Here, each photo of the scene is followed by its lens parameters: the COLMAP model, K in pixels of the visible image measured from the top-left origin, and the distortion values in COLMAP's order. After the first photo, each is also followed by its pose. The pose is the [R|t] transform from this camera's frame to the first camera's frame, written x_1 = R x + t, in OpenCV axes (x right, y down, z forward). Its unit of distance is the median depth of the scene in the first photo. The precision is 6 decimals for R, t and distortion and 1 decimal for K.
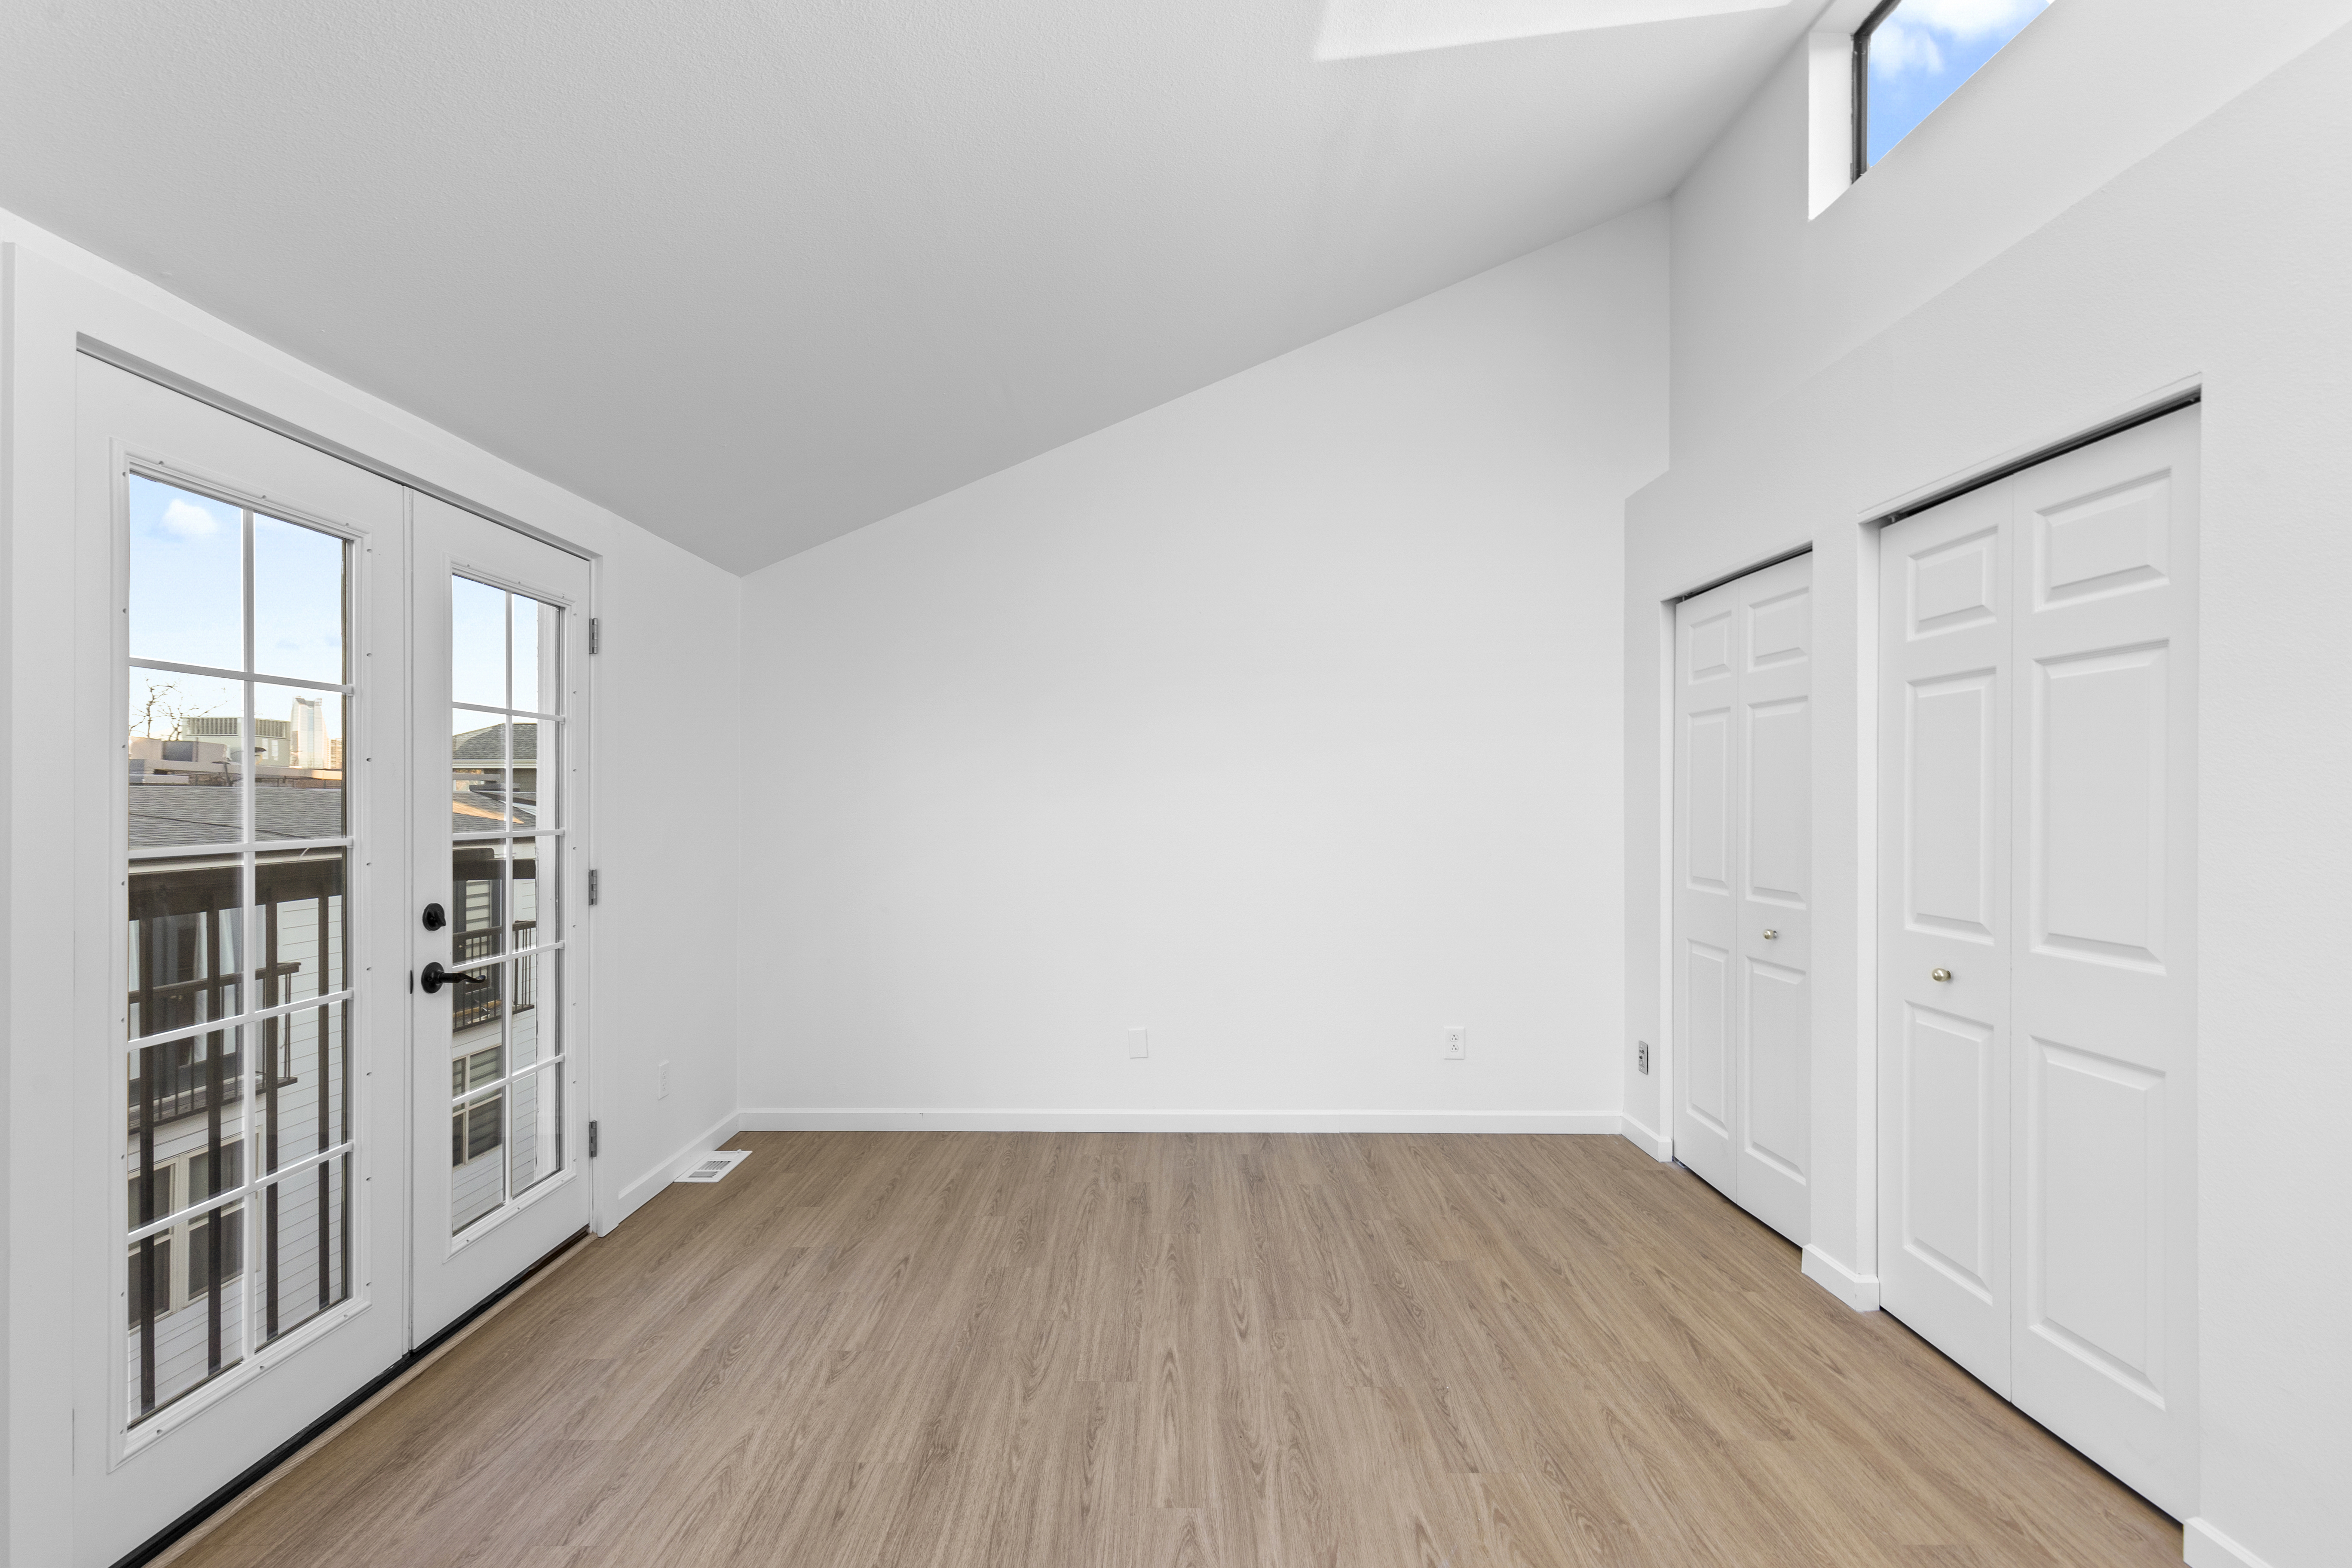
lens RADIAL K [[1064.7, 0, 1176.8], [0, 1064.7, 797.5], [0, 0, 1]] dist [0.002574, -0.000649]
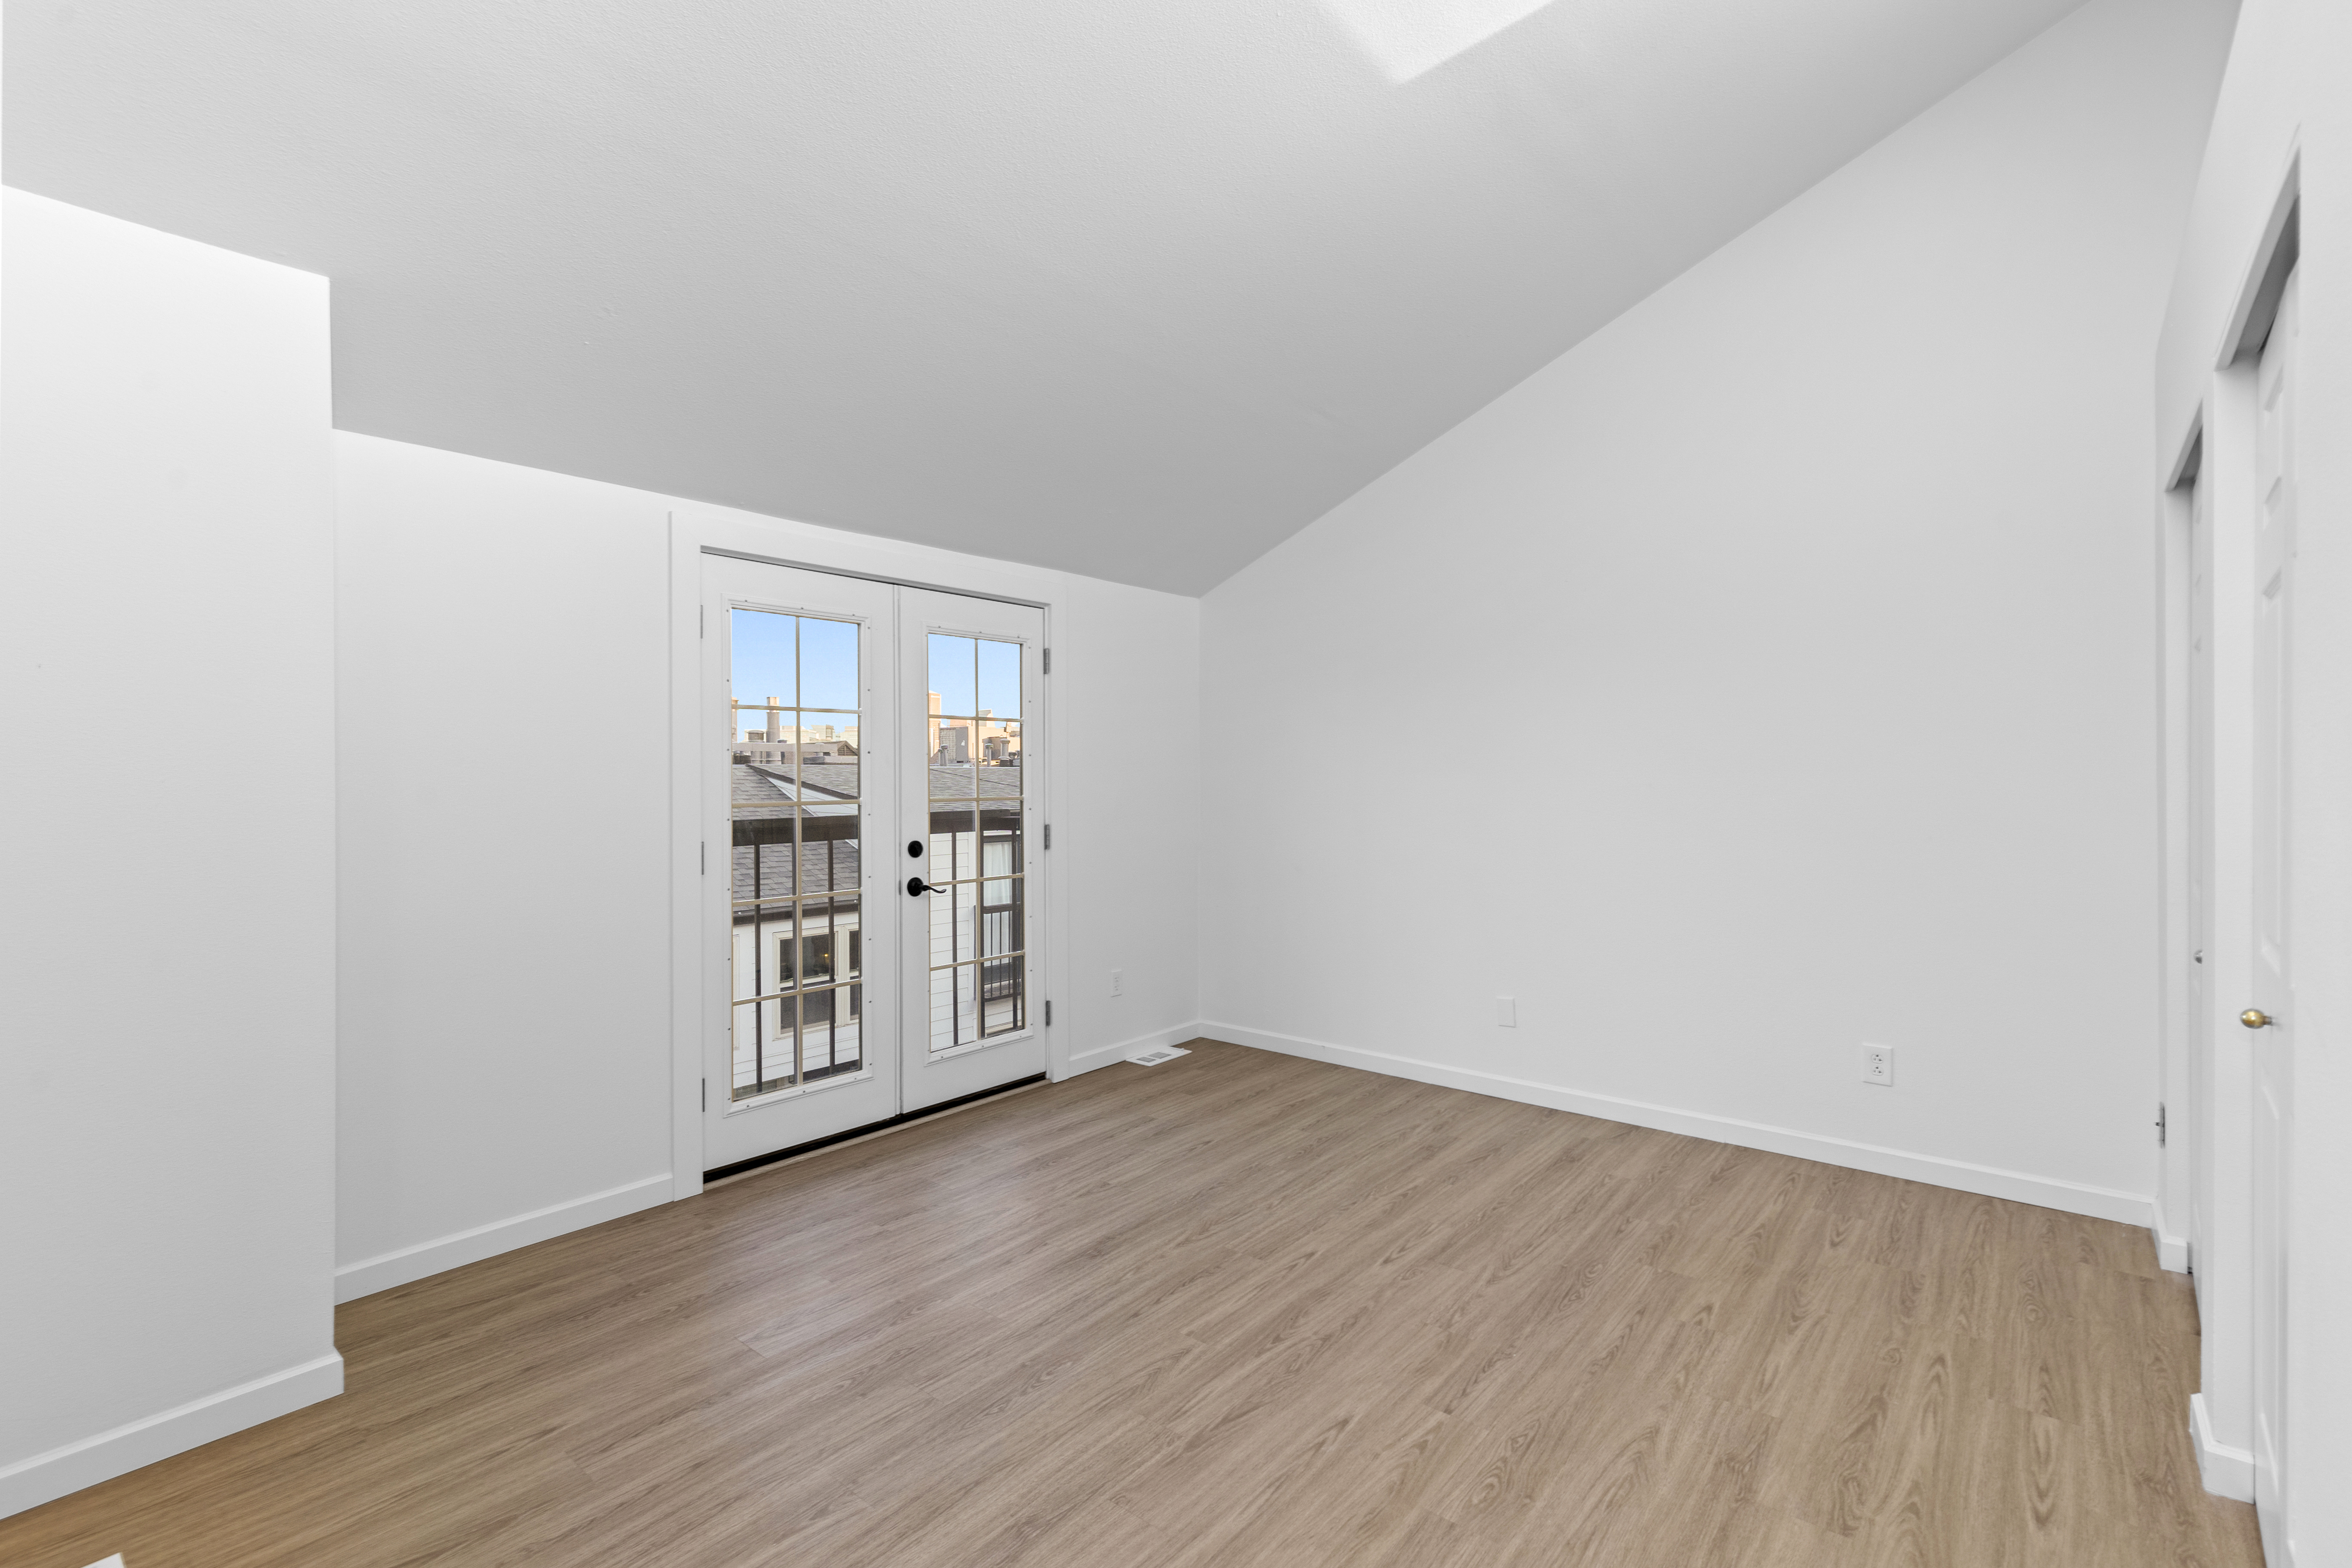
lens RADIAL K [[1062.1, 0, 1166.7], [0, 1062.1, 769.6], [0, 0, 1]] dist [-0.000134, -0.000856]
pose [[0.762899, -0.008974, -0.646455, 0.624716], [0.006315, 0.999959, -0.006428, 0.005373], [0.646486, 0.000821, 0.762925, 0.022359]]
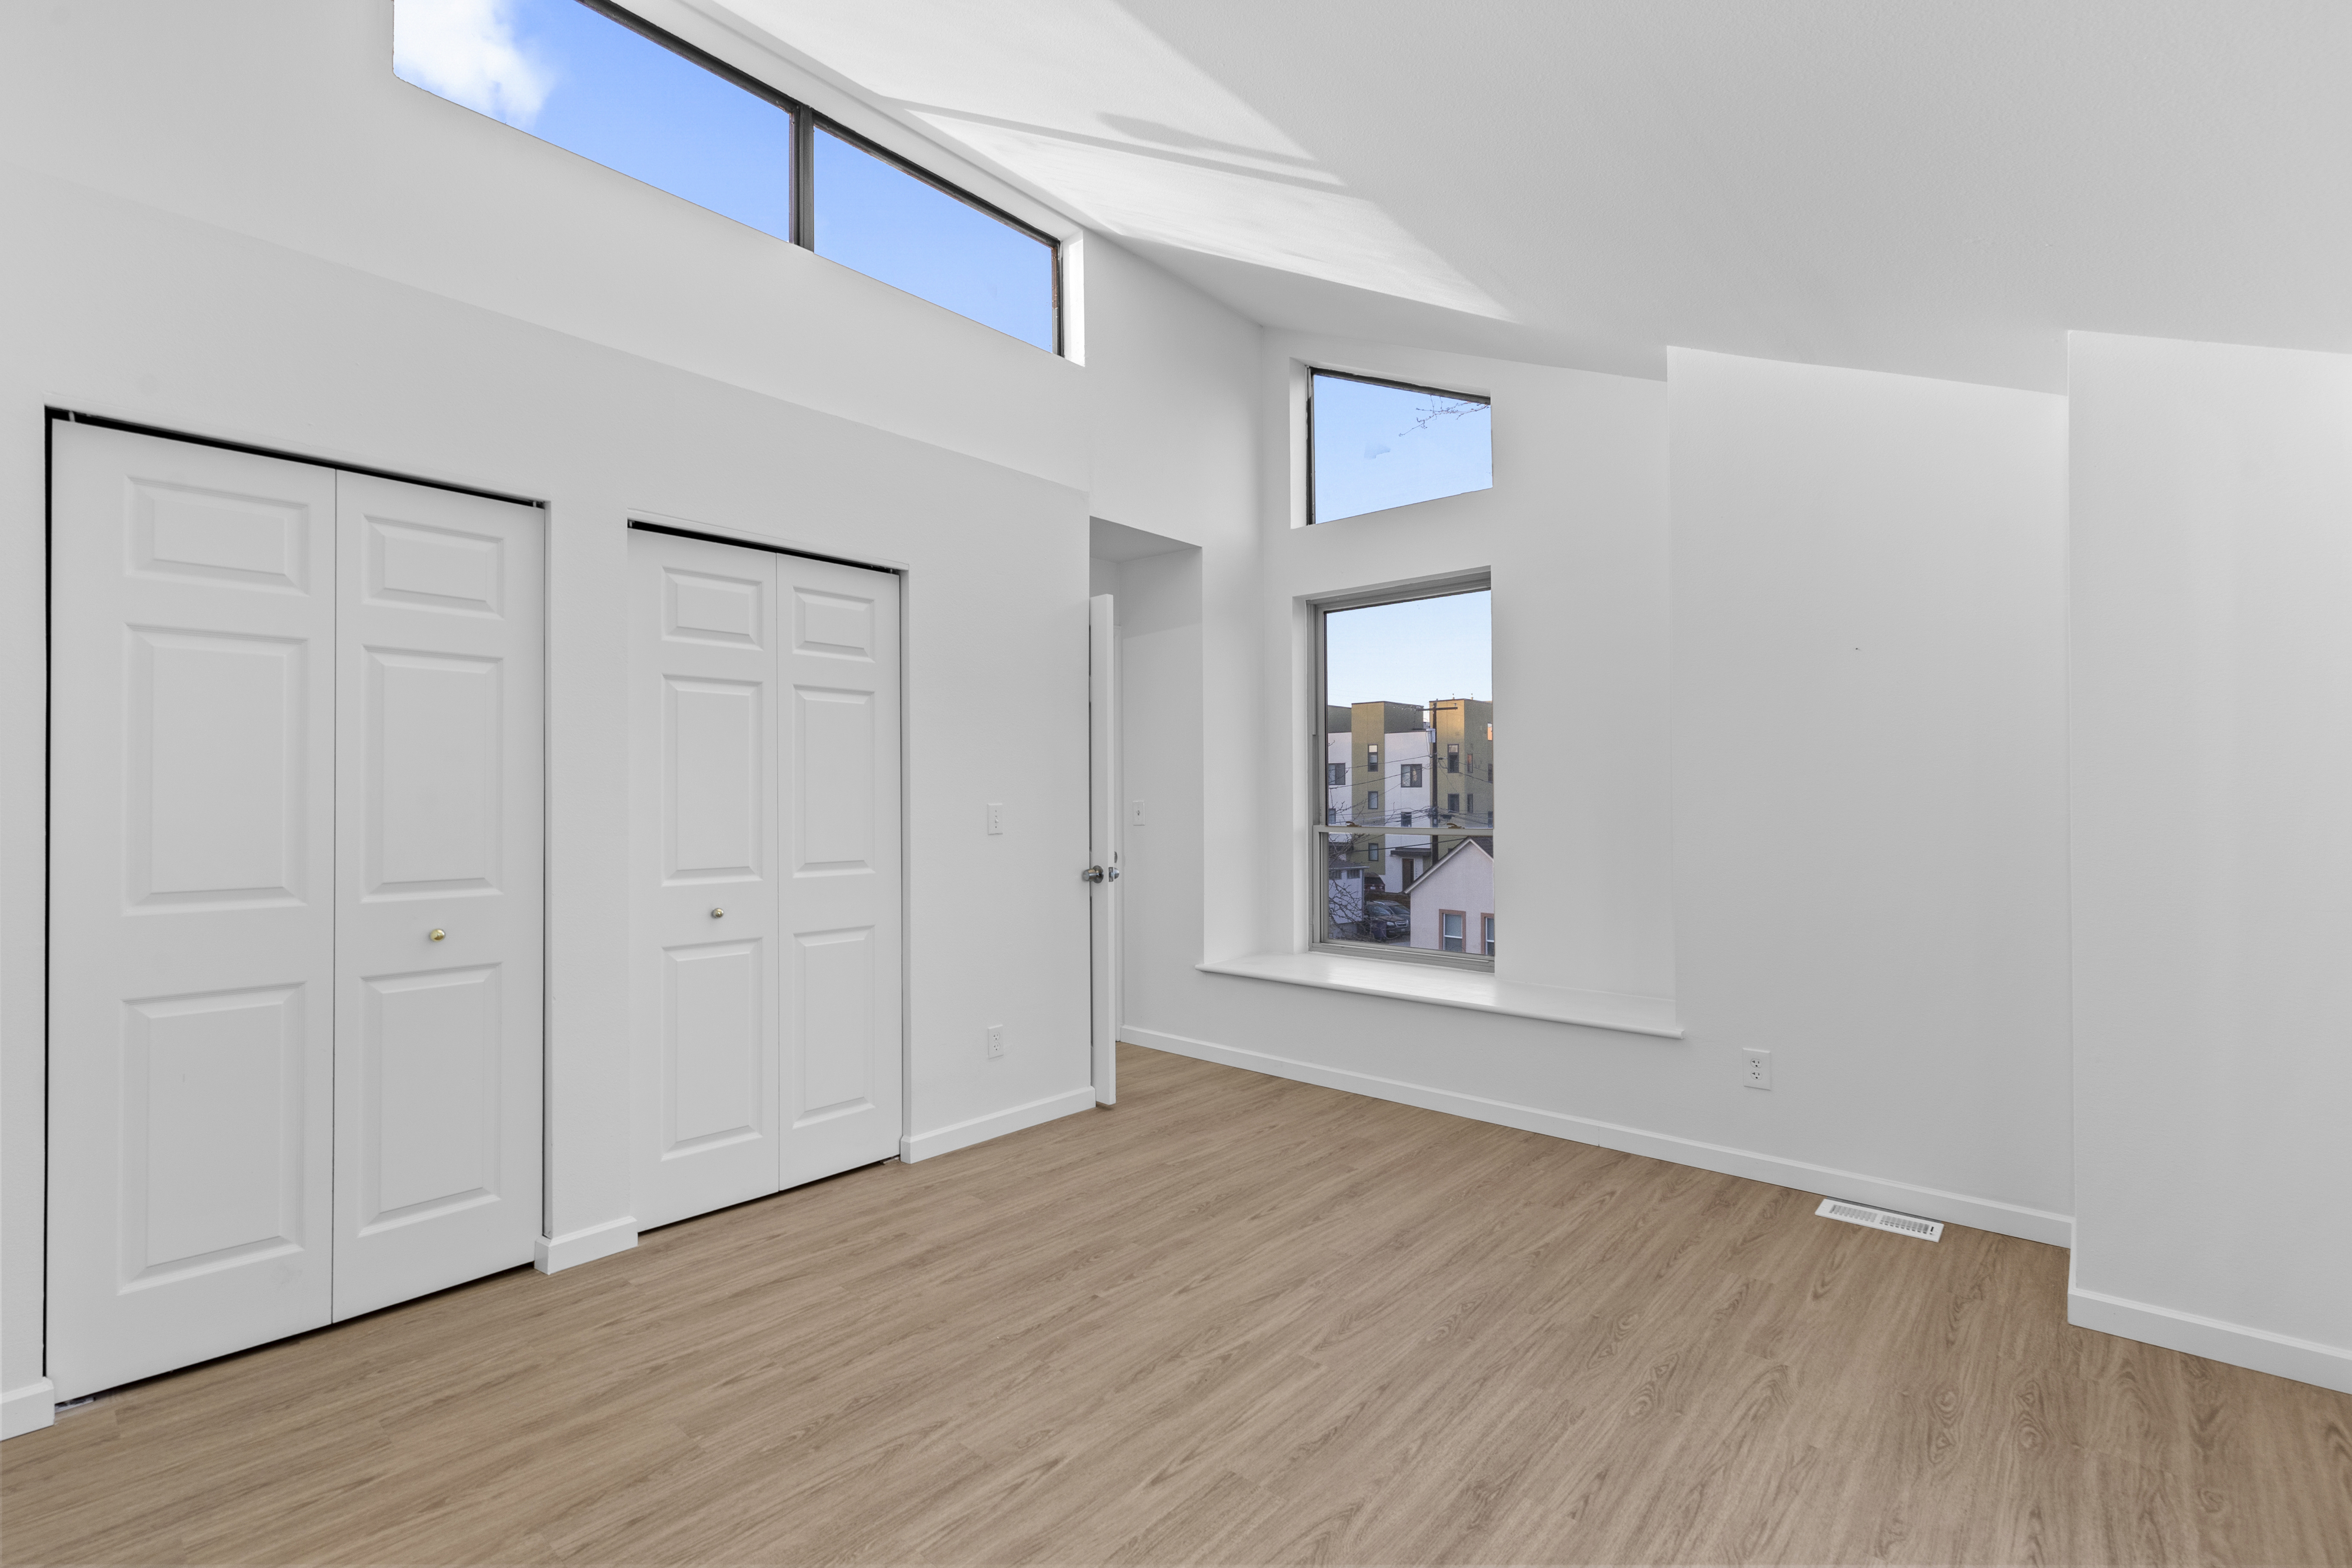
lens RADIAL K [[1048.5, 0, 1176.8], [0, 1048.5, 792.4], [0, 0, 1]] dist [-0.000806, 0.000051]
pose [[-0.748448, 0.001457, 0.663192, -0.527177], [-0.001402, 0.999992, -0.003780, 0.024889], [-0.663192, -0.003759, -0.748440, 1.571087]]
